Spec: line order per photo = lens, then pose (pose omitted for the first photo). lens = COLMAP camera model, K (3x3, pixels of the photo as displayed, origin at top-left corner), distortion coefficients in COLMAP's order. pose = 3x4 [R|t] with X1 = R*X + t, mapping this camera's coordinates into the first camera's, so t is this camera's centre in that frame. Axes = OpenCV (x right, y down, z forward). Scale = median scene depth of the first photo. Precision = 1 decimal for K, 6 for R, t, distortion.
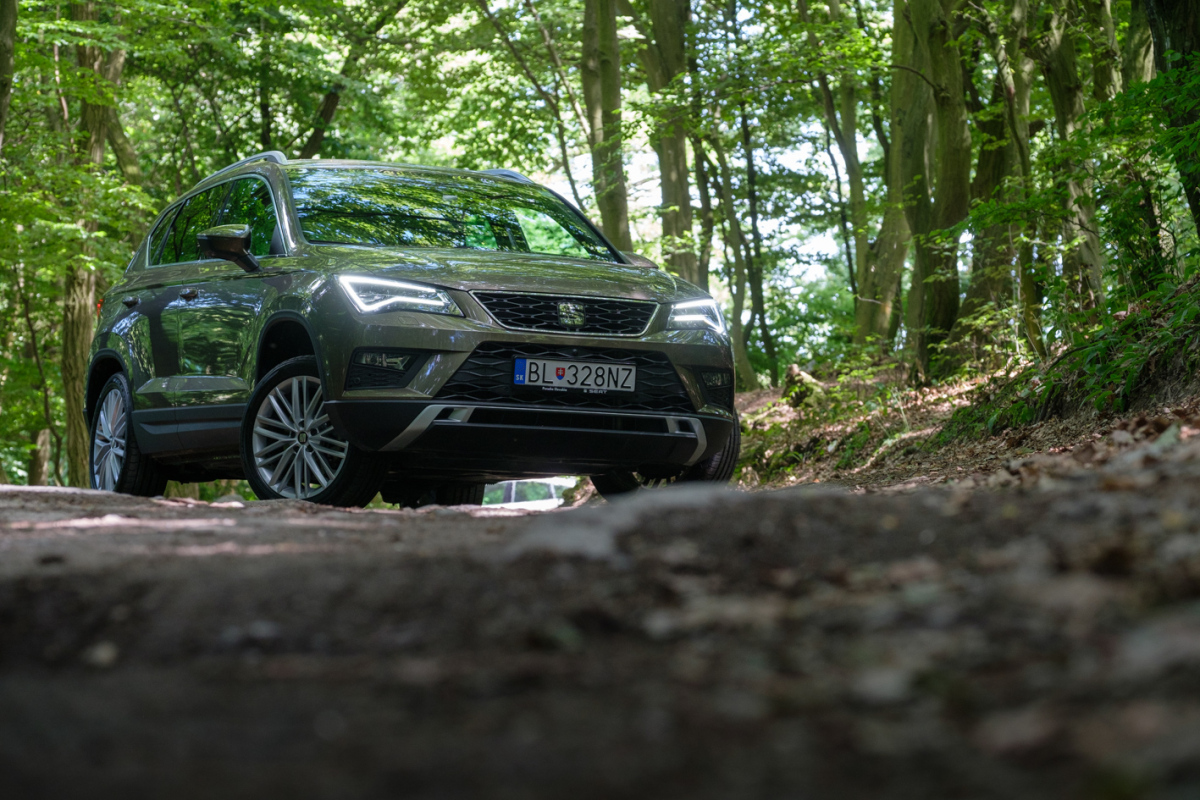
lens RADIAL K [[4384.8, 0, 600.0], [0, 4384.8, 400.0], [0, 0, 1]] dist [0.214606, -1.736289]
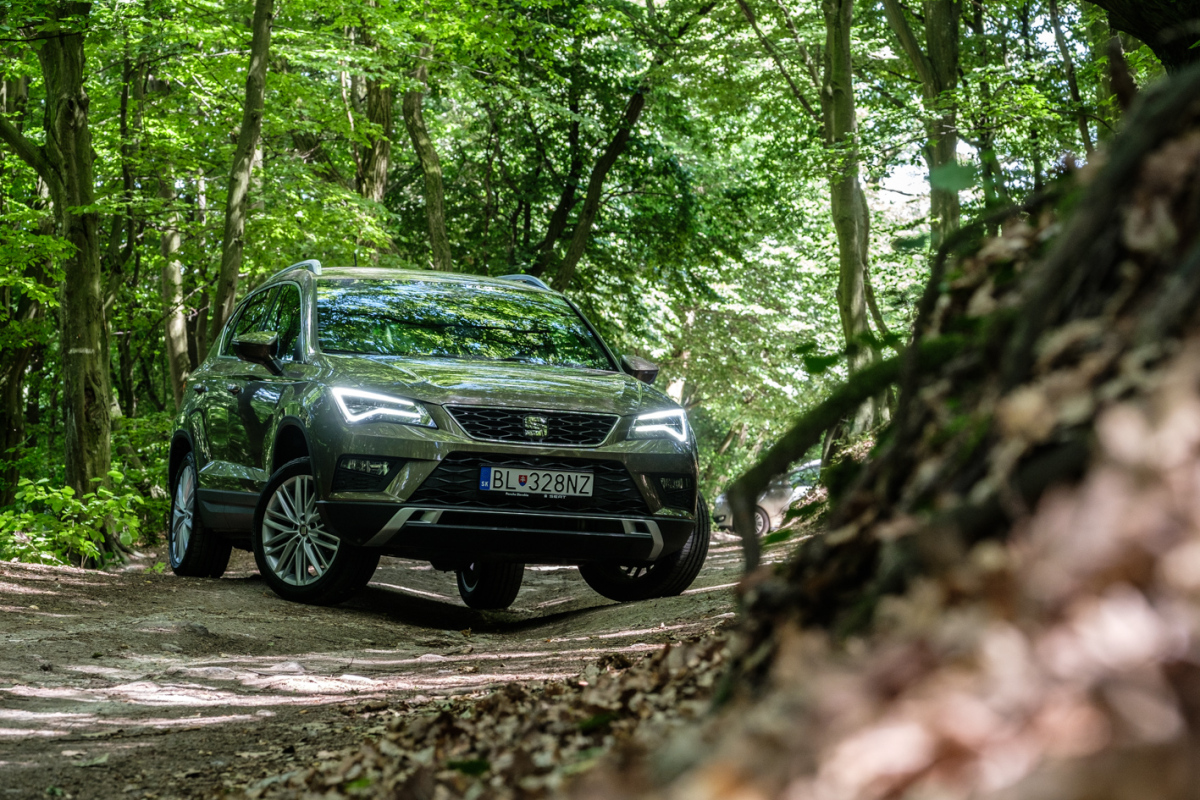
lens RADIAL K [[4384.8, 0, 600.0], [0, 4384.8, 400.0], [0, 0, 1]] dist [0.214606, -1.736289]
pose [[0.994046, 0.015330, -0.107876, 0.080961], [-0.013578, 0.999764, 0.016951, -0.028344], [0.108110, -0.015385, 0.994020, -0.064438]]
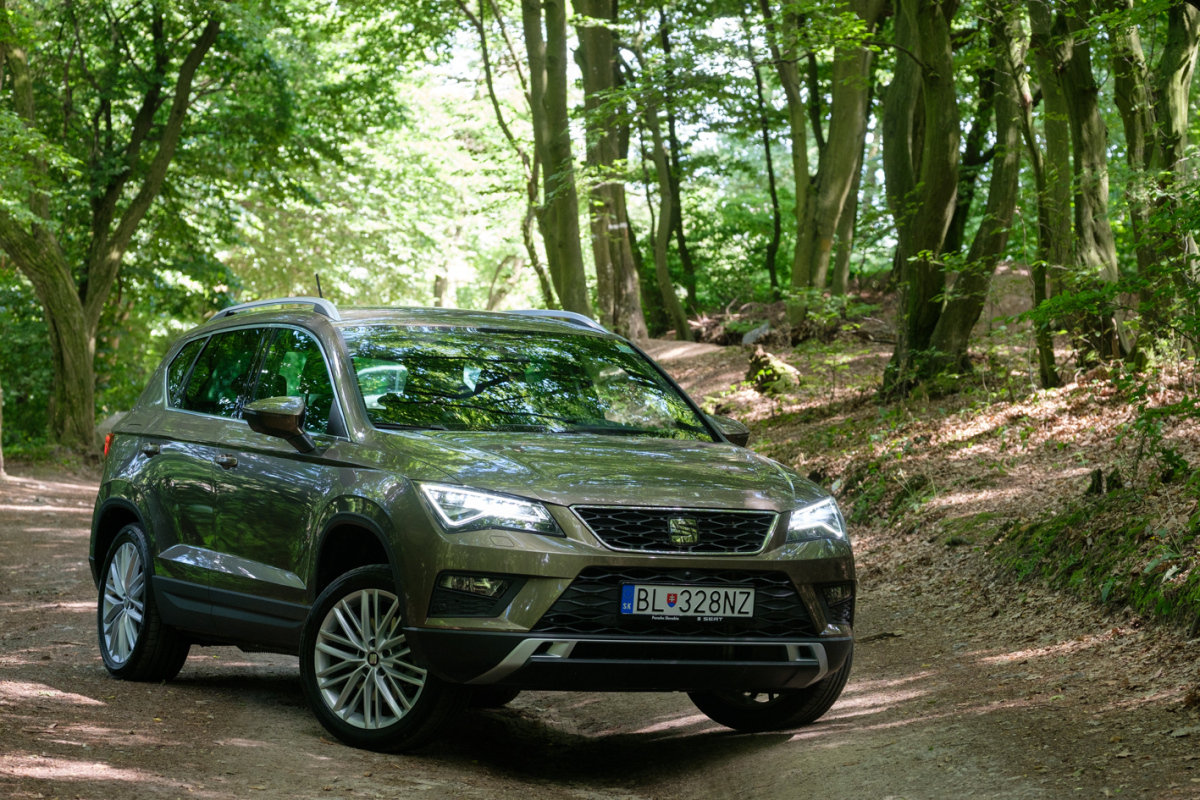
lens RADIAL K [[4384.8, 0, 600.0], [0, 4384.8, 400.0], [0, 0, 1]] dist [0.214606, -1.736289]
pose [[0.999039, 0.008318, 0.043043, -0.038554], [-0.010599, 0.998537, 0.053033, -0.057962], [-0.042539, -0.053438, 0.997665, 0.074343]]
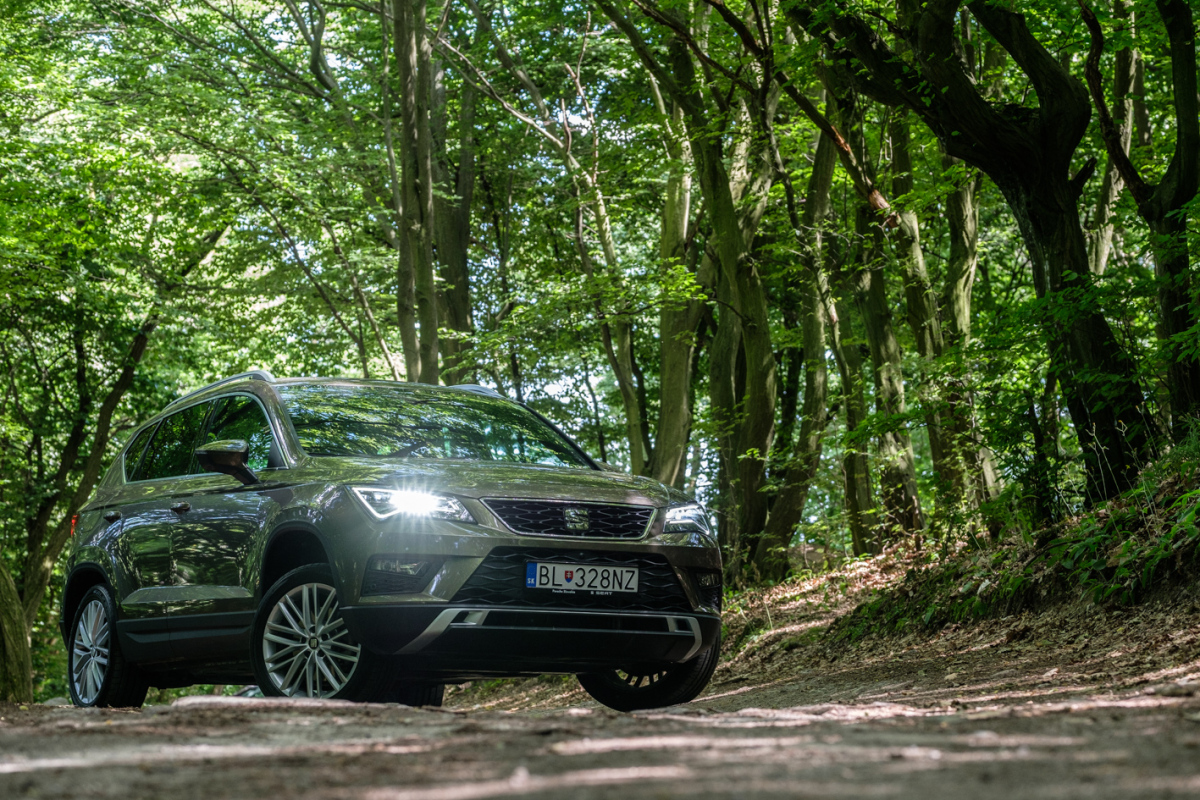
lens RADIAL K [[3759.2, 0, 600.0], [0, 3759.2, 400.0], [0, 0, 1]] dist [0.172388, -1.563787]
pose [[0.996373, -0.012156, 0.084220, -0.047458], [0.016720, 0.998417, -0.053702, 0.000125], [-0.083434, 0.054915, 0.994999, 0.068085]]
